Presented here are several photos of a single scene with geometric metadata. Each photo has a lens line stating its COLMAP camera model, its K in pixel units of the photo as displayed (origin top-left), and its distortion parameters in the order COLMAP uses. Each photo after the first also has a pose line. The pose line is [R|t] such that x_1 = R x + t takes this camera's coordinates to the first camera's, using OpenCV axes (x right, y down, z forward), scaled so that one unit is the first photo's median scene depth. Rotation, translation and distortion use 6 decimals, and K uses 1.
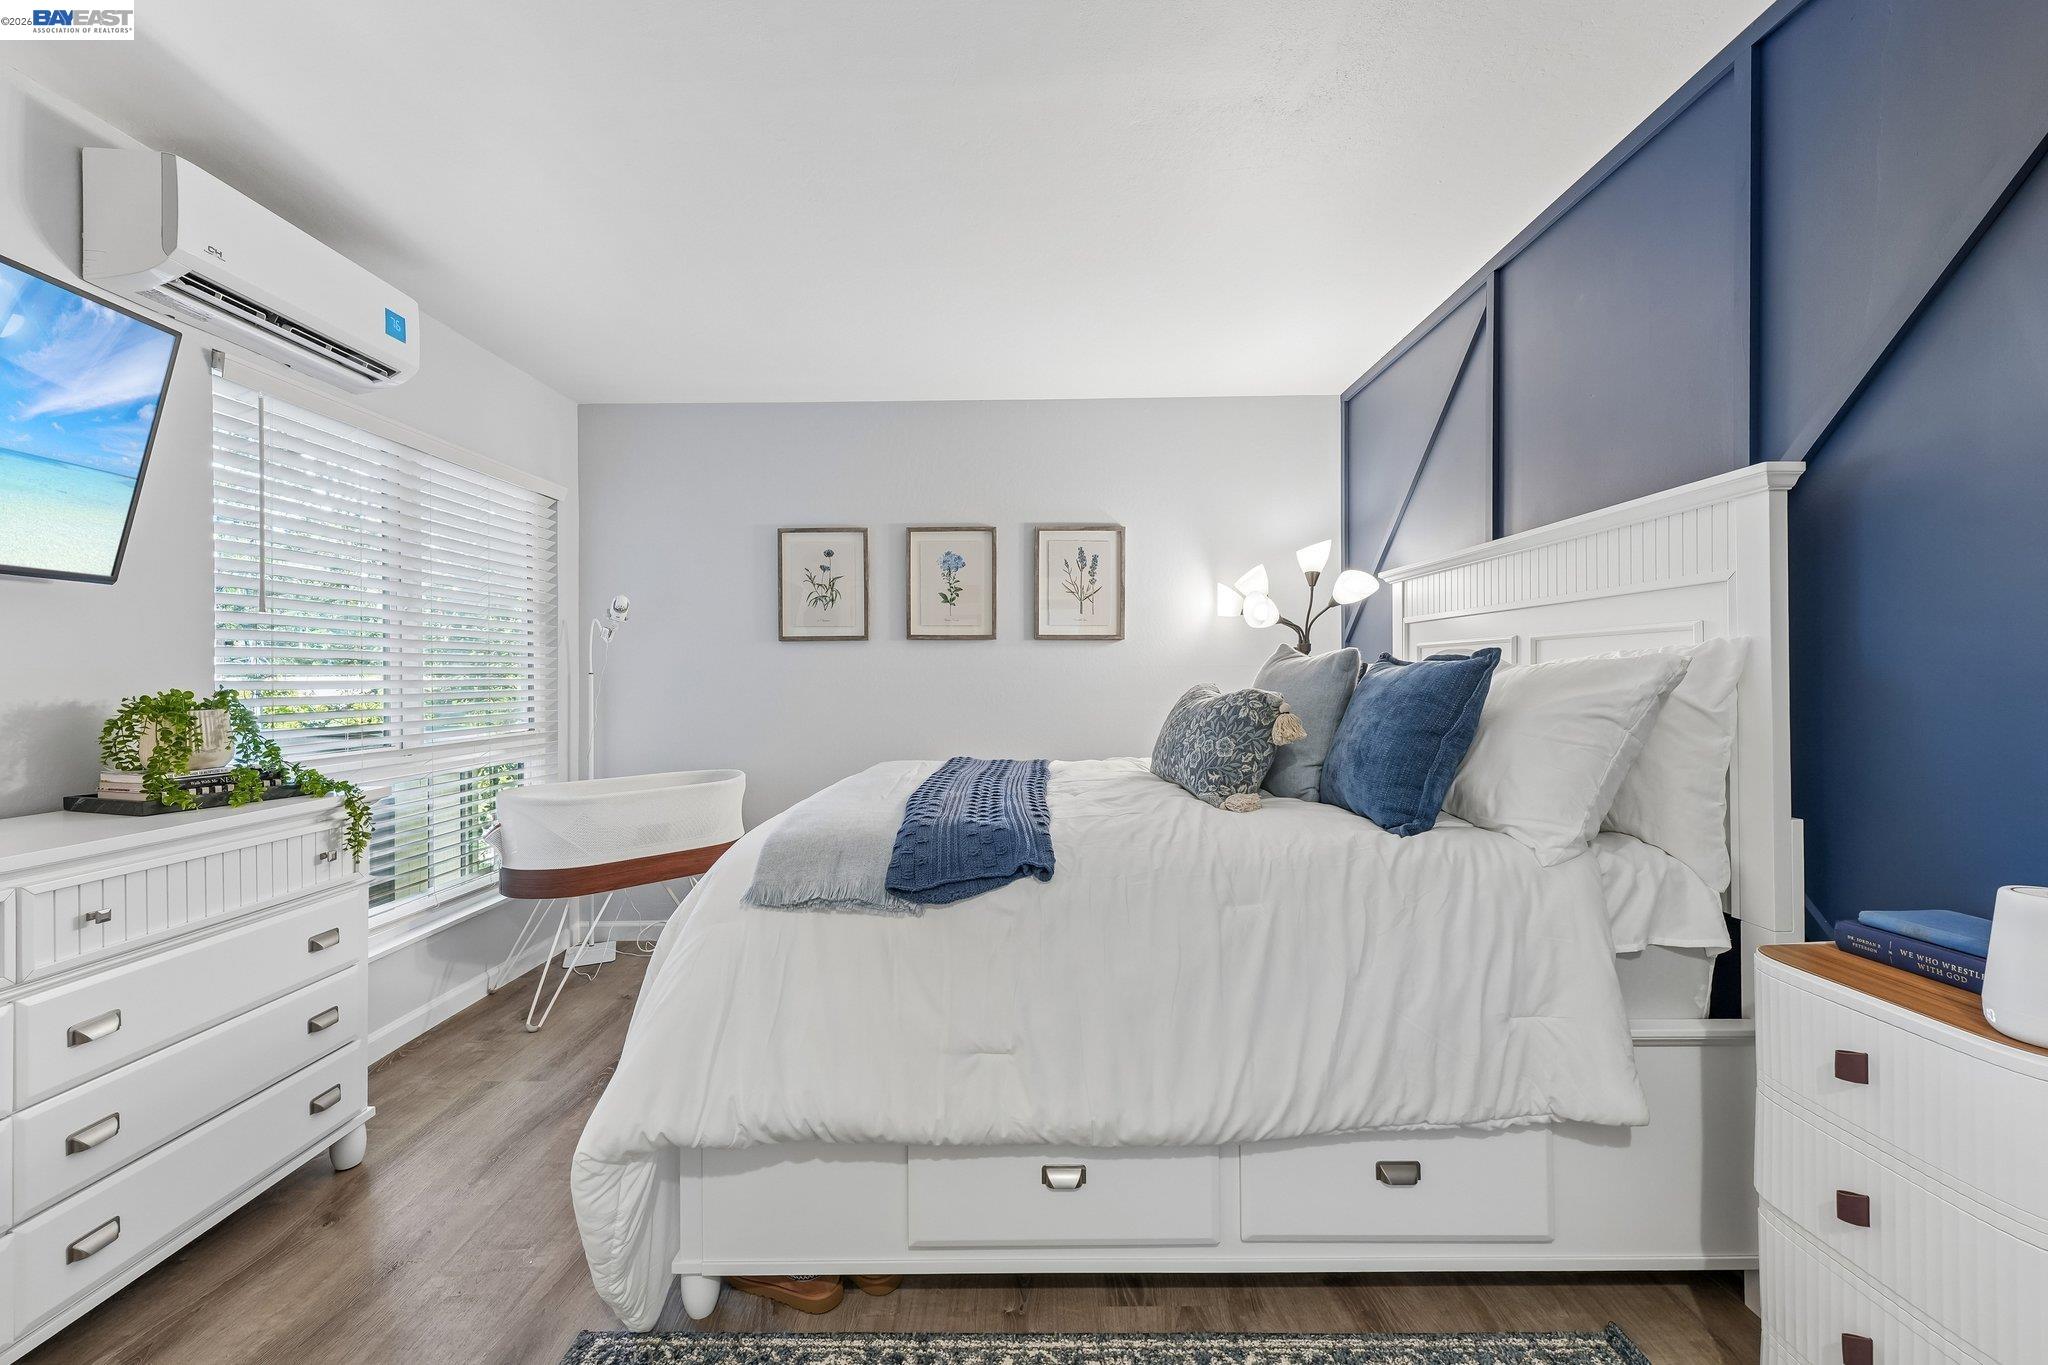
lens RADIAL K [[814.4, 0, 1013.9], [0, 814.4, 679.2], [0, 0, 1]] dist [0.012807, -0.004967]
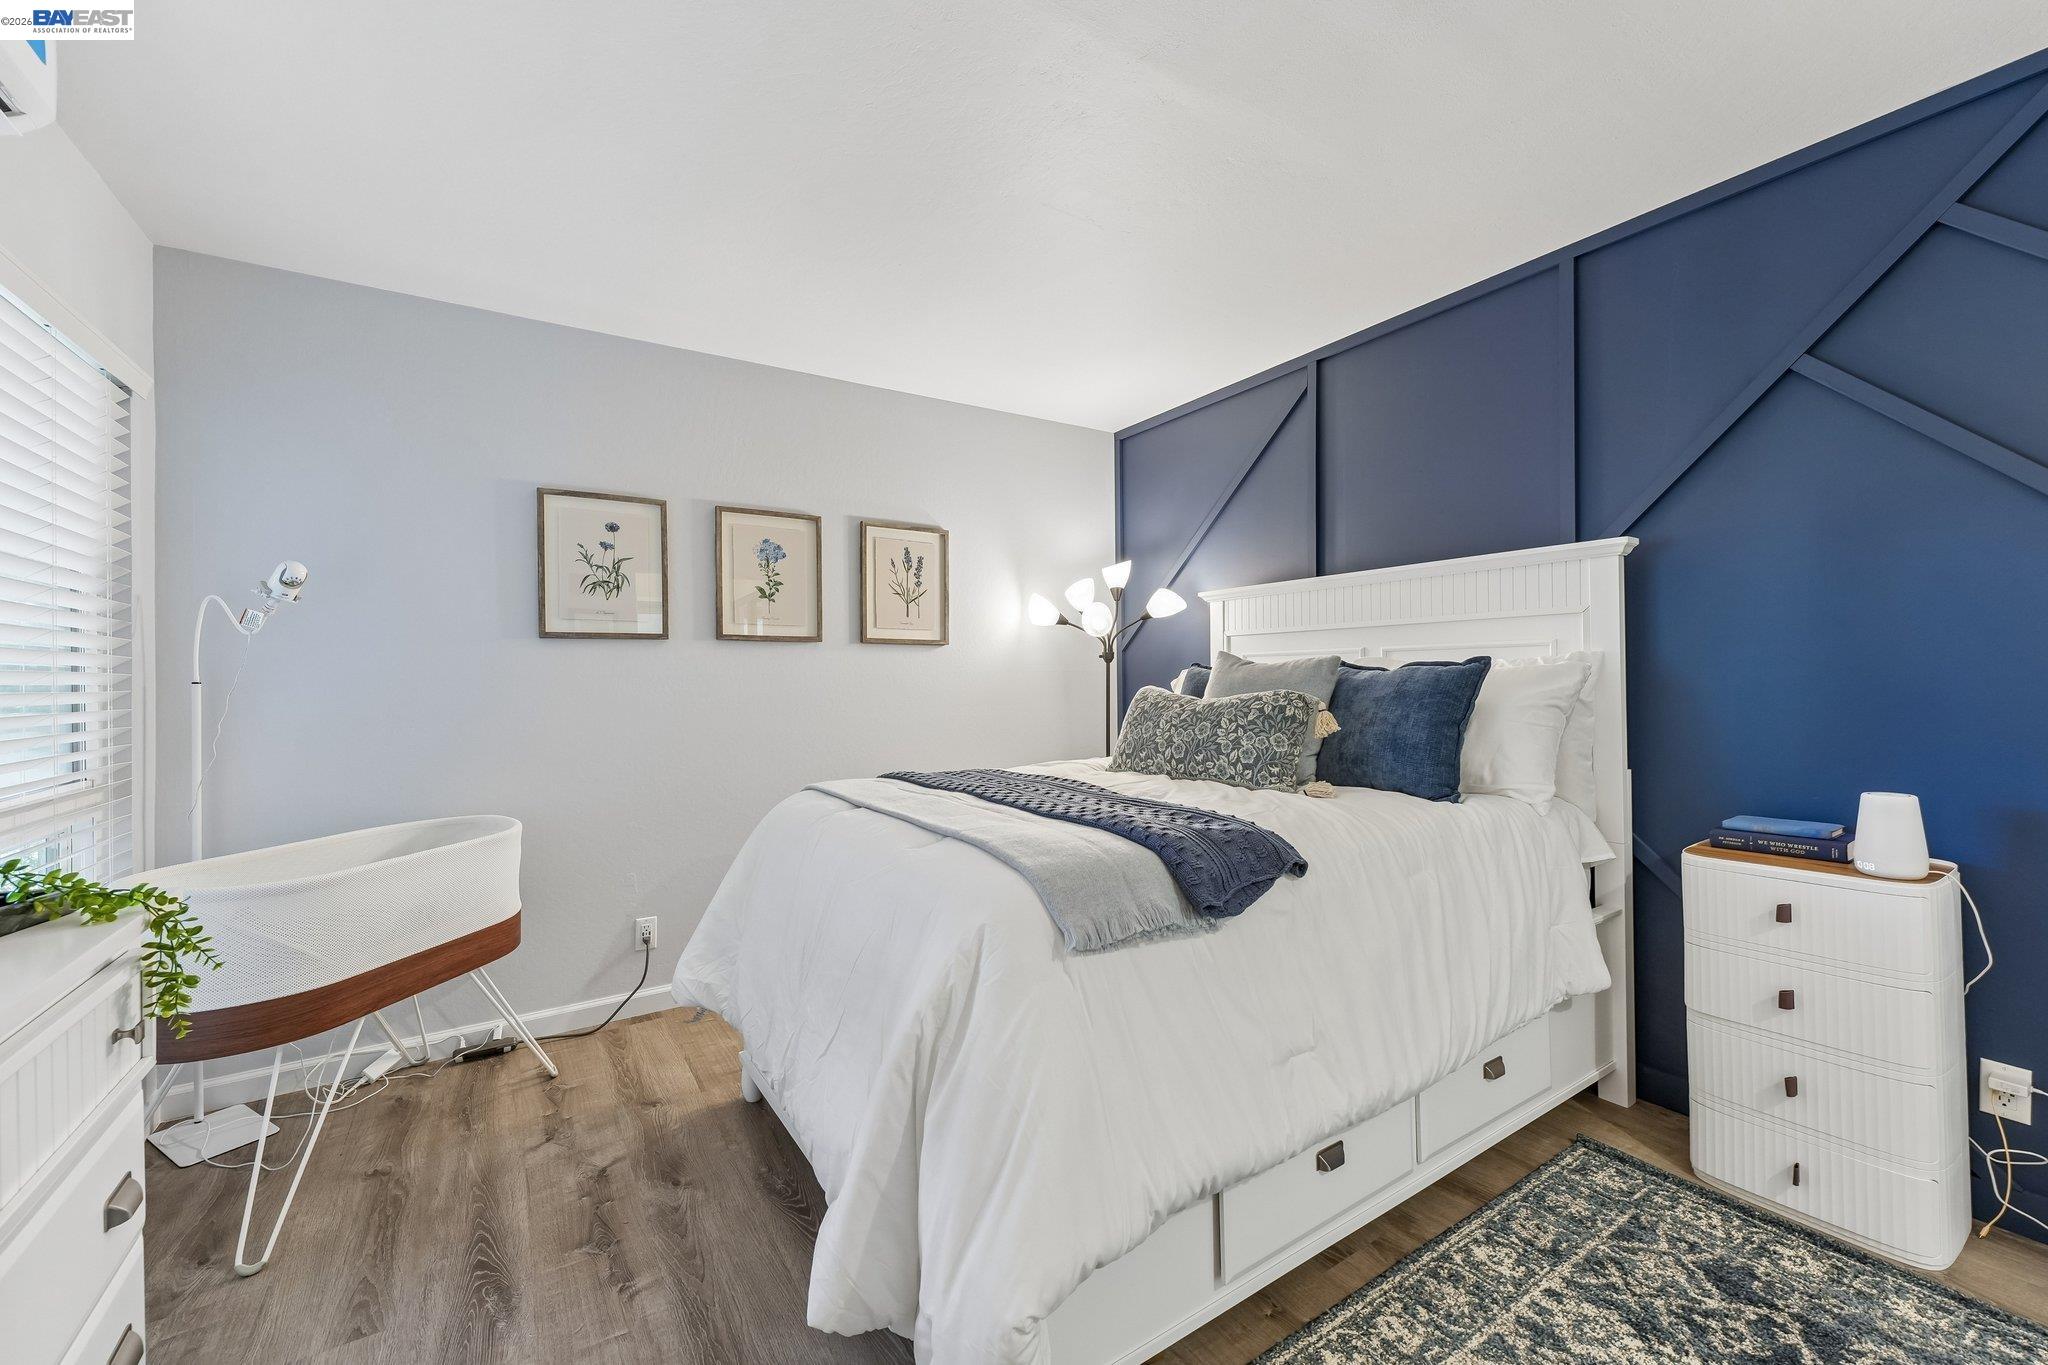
lens RADIAL K [[814.4, 0, 1014.4], [0, 814.4, 681.8], [0, 0, 1]] dist [0.012807, -0.004967]
pose [[0.836531, -0.004837, 0.547899, -0.335786], [0.009215, 0.999944, -0.005242, 0.001399], [-0.547843, 0.009434, 0.836528, 0.135625]]
